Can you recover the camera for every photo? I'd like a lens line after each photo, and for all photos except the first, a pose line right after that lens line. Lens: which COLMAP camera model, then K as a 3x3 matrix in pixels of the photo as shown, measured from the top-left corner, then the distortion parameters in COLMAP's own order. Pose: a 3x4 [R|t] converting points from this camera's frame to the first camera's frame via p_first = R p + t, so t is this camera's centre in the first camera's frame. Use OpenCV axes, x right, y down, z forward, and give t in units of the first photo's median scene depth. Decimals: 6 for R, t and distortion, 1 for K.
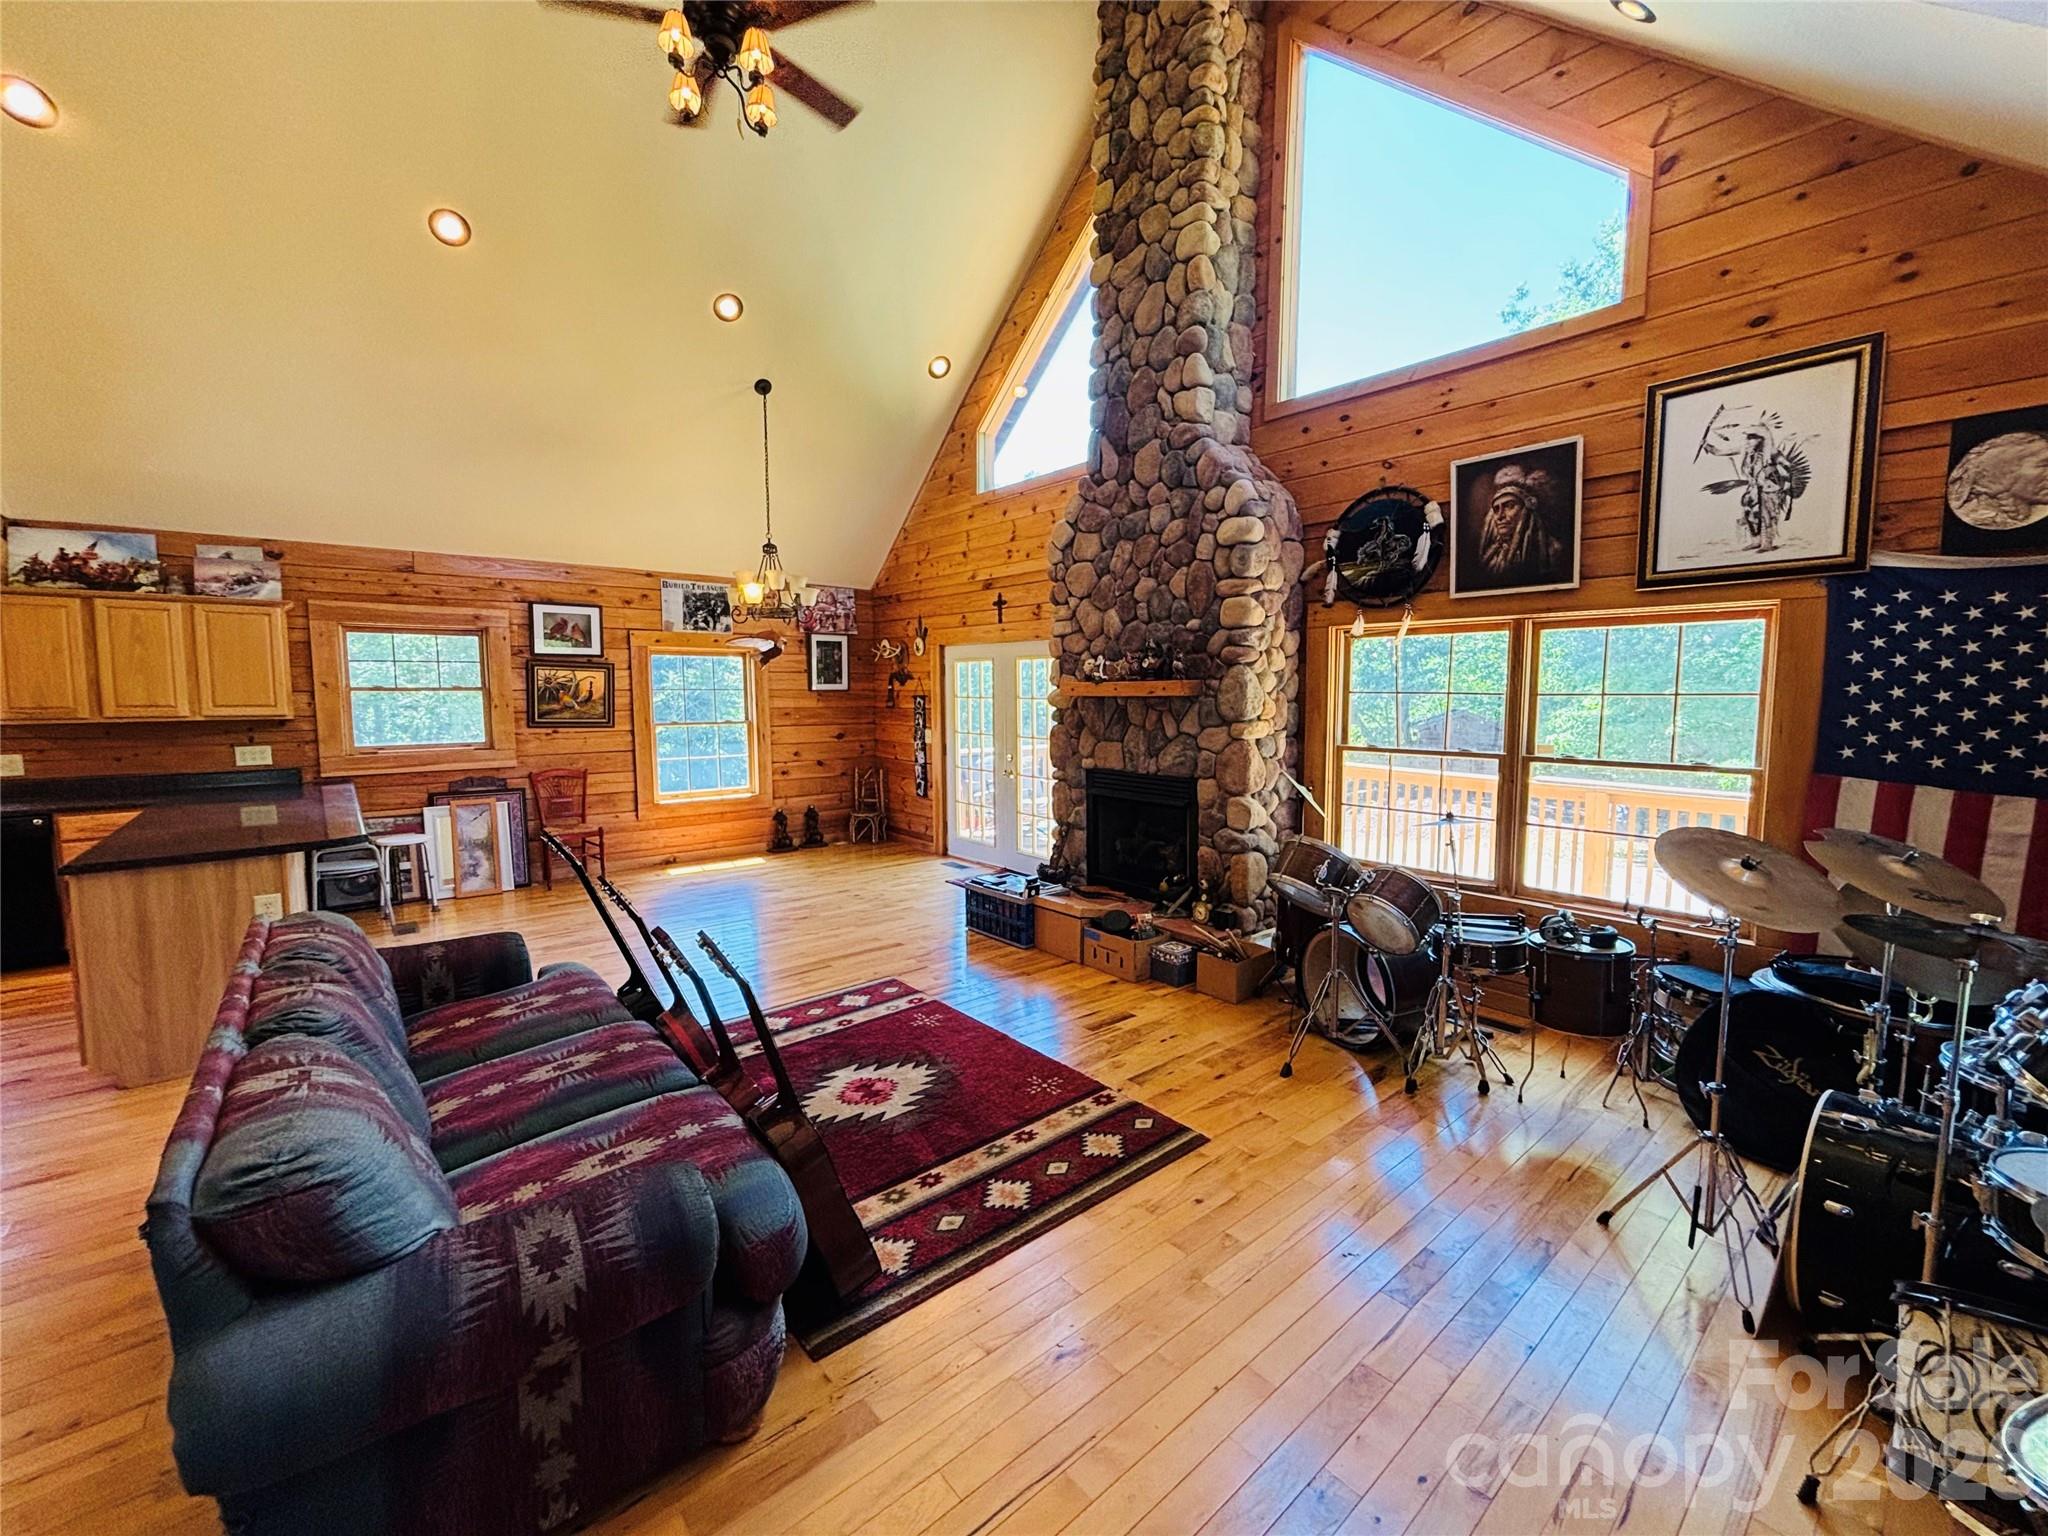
lens RADIAL K [[831.3, 0, 1019.2], [0, 831.3, 760.7], [0, 0, 1]] dist [0.002665, -0.000585]
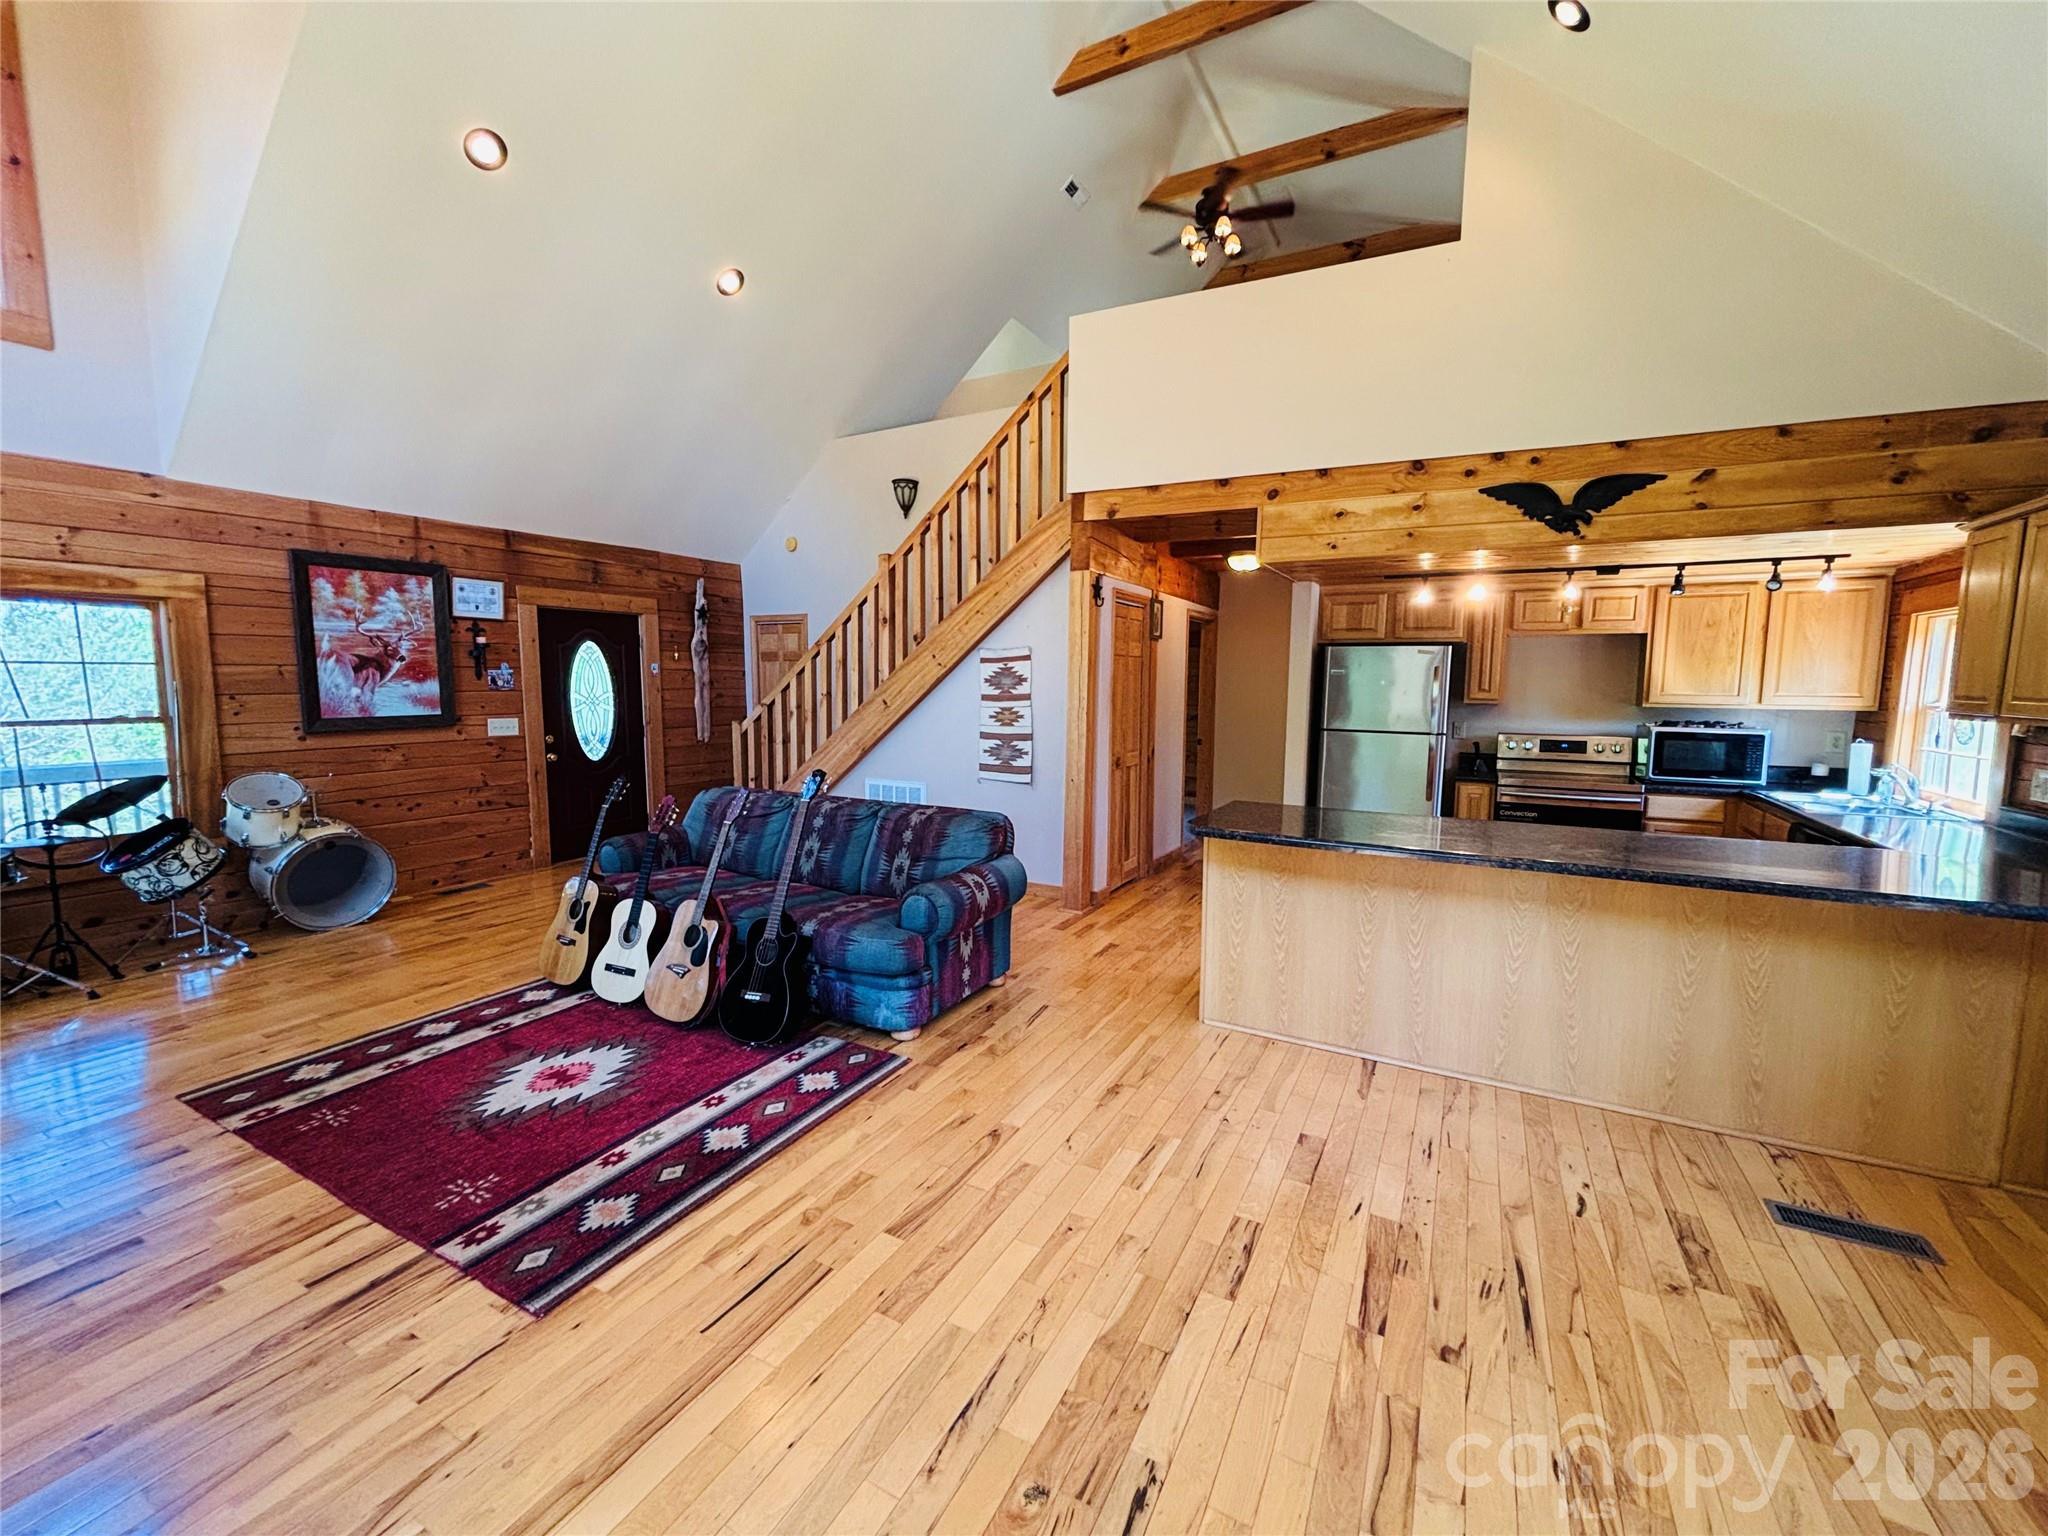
lens RADIAL K [[831.3, 0, 1021.8], [0, 831.3, 763.2], [0, 0, 1]] dist [0.002665, -0.000585]
pose [[-0.931328, 0.029077, -0.363018, -0.225080], [-0.039687, 0.982767, 0.180537, -0.101563], [0.362012, 0.182547, -0.914125, 1.335843]]
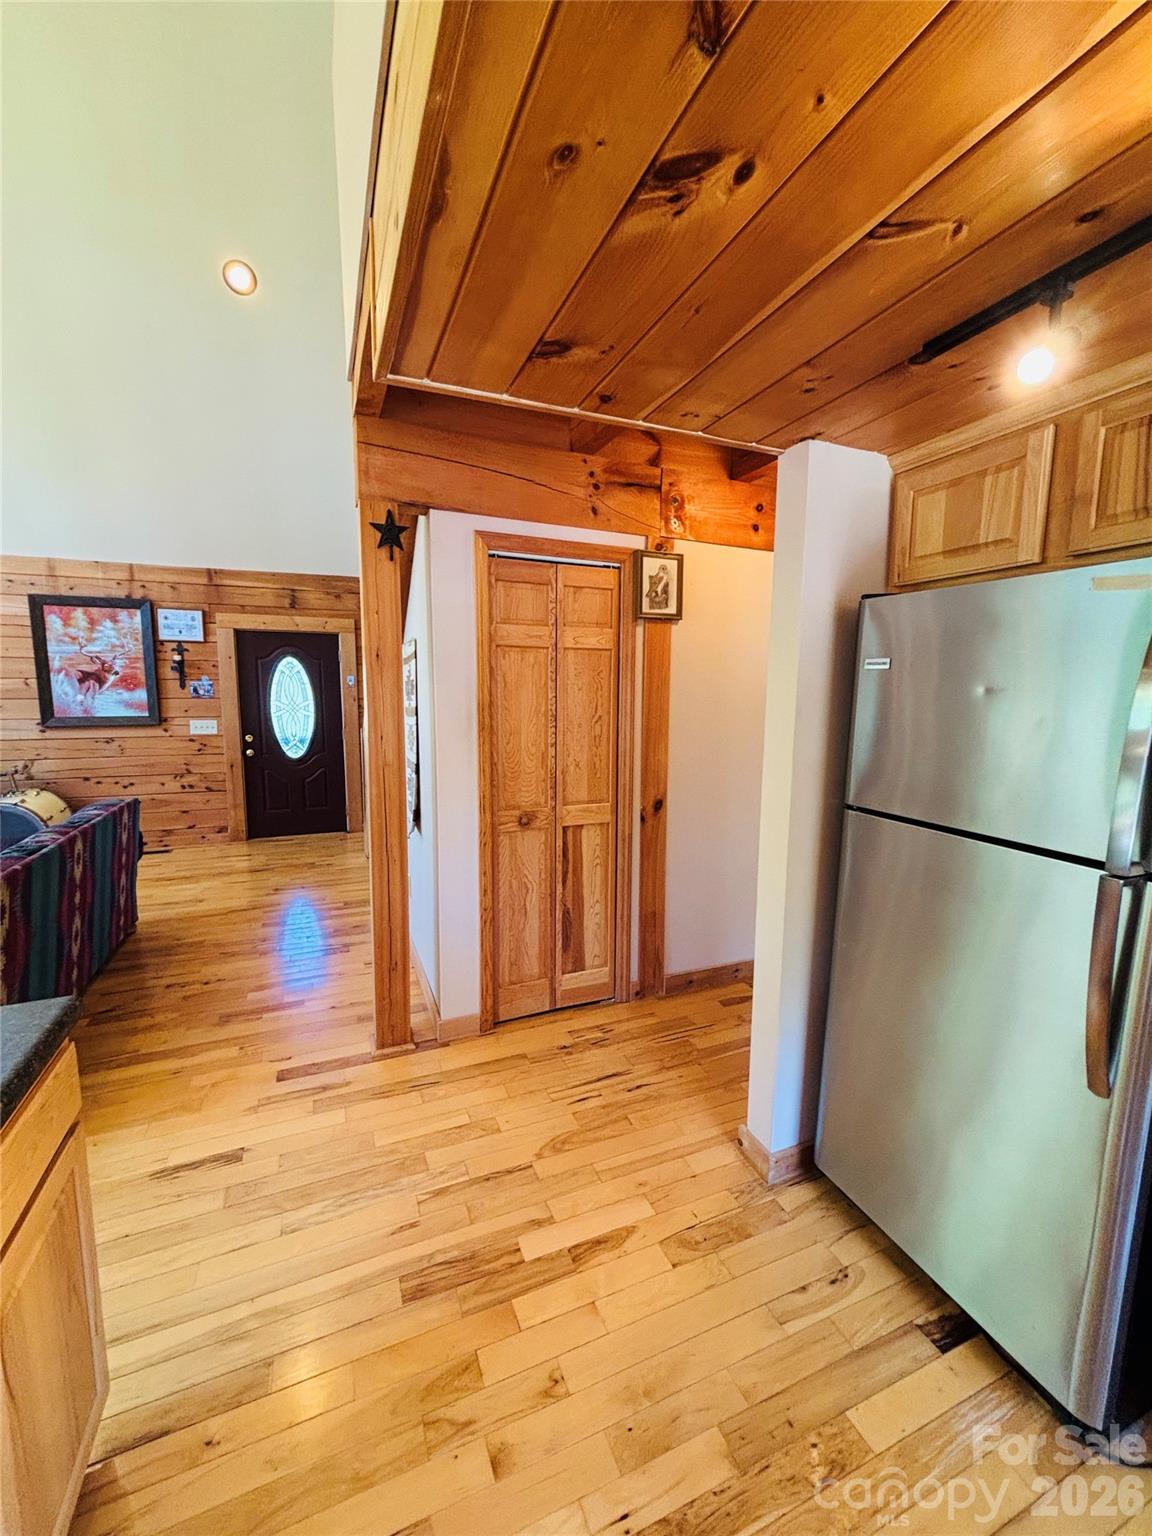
lens RADIAL K [[623.4, 0, 575.7], [0, 623.4, 767.9], [0, 0, 1]] dist [0.002665, -0.000585]
pose [[-0.955080, -0.044811, 0.292942, -0.988989], [0.017671, 0.978131, 0.207240, -0.053804], [-0.295822, 0.203107, -0.933401, 0.795911]]
